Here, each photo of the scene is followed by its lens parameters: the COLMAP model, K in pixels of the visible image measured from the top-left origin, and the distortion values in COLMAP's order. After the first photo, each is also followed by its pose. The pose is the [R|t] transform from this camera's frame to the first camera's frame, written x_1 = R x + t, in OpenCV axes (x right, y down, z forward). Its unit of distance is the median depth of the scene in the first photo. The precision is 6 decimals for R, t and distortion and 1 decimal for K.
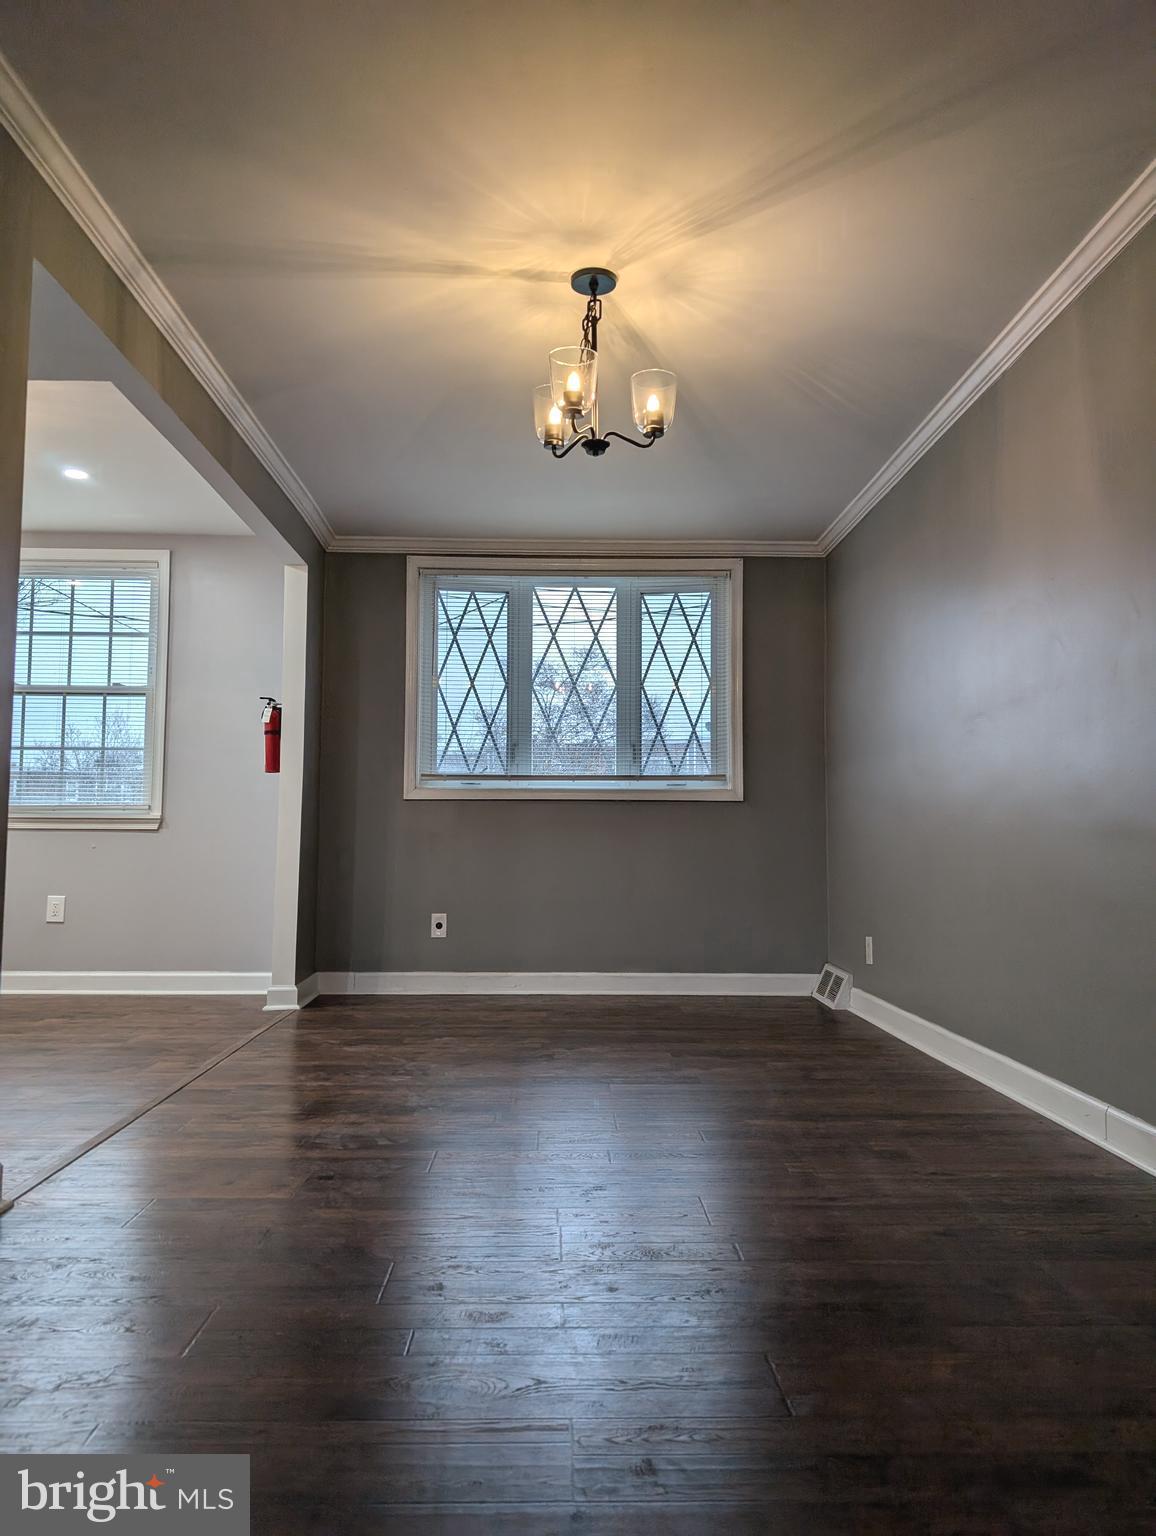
lens RADIAL K [[1087.4, 0, 552.4], [0, 1087.4, 774.4], [0, 0, 1]] dist [0.144489, -0.000508]
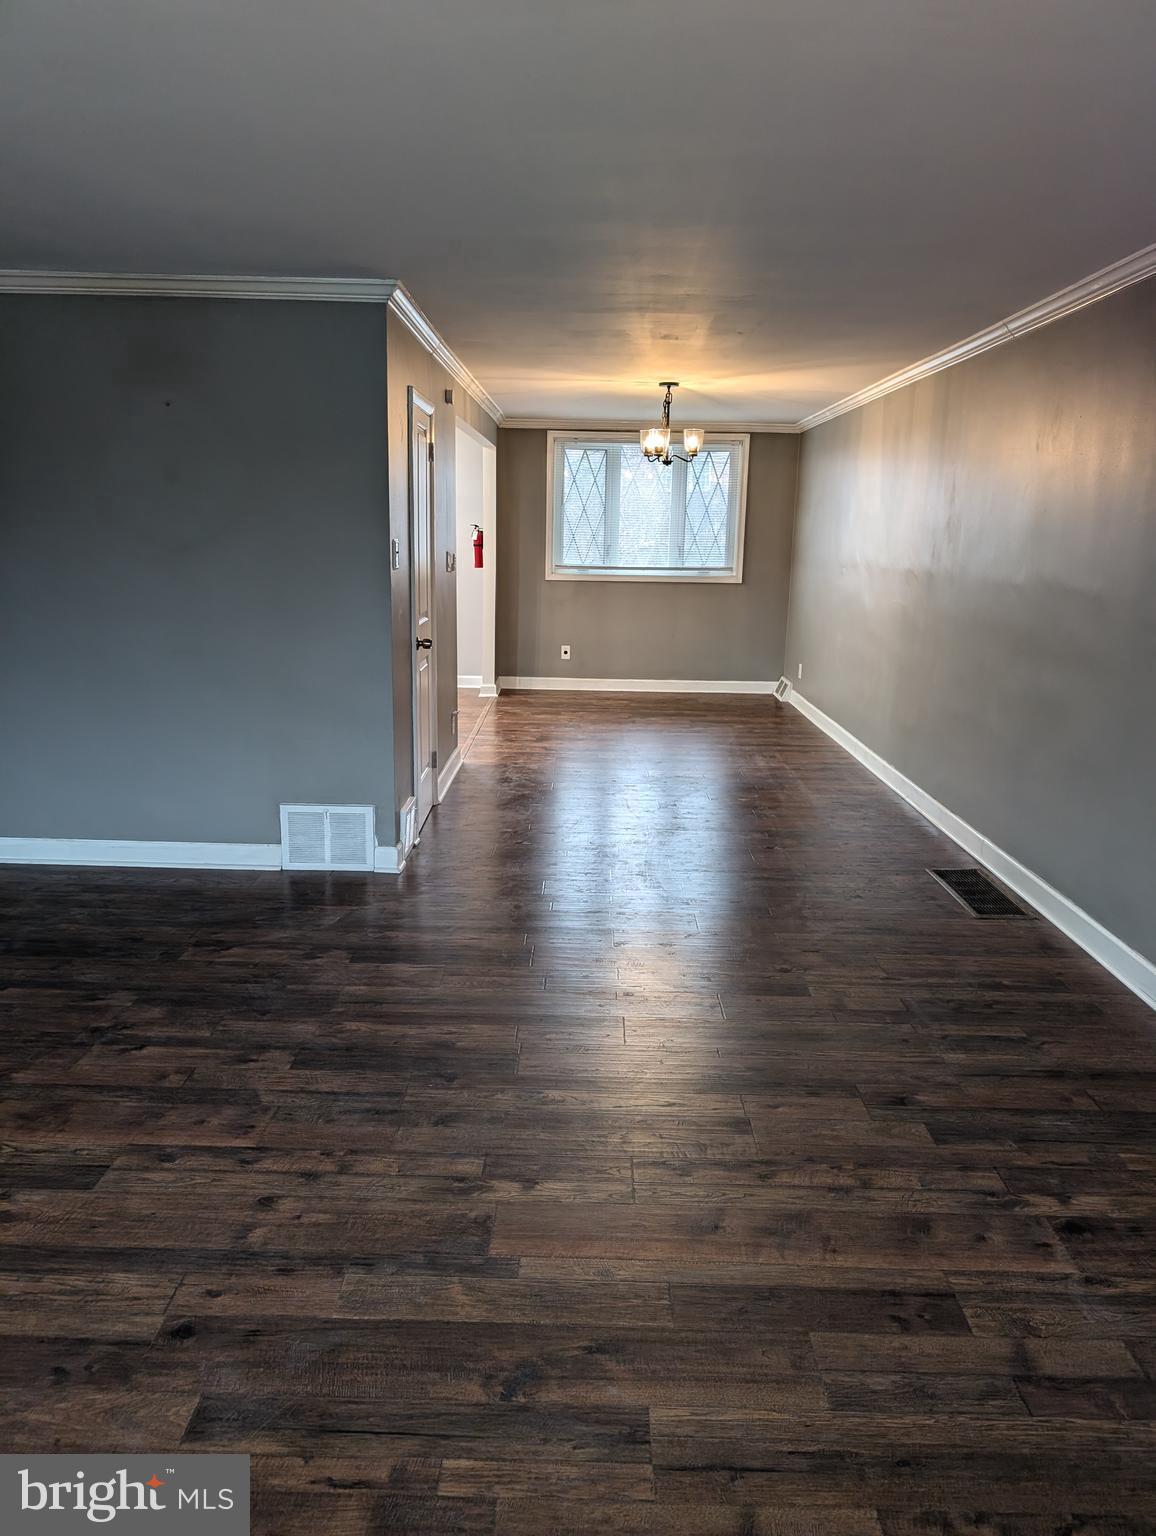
lens RADIAL K [[1090.9, 0, 578.0], [0, 1090.9, 768.0], [0, 0, 1]] dist [0.004992, 0.000070]
pose [[0.999765, 0.019289, -0.009884, -0.061698], [-0.015828, 0.961310, 0.275014, -0.167636], [0.014806, -0.274793, 0.961389, -0.750863]]
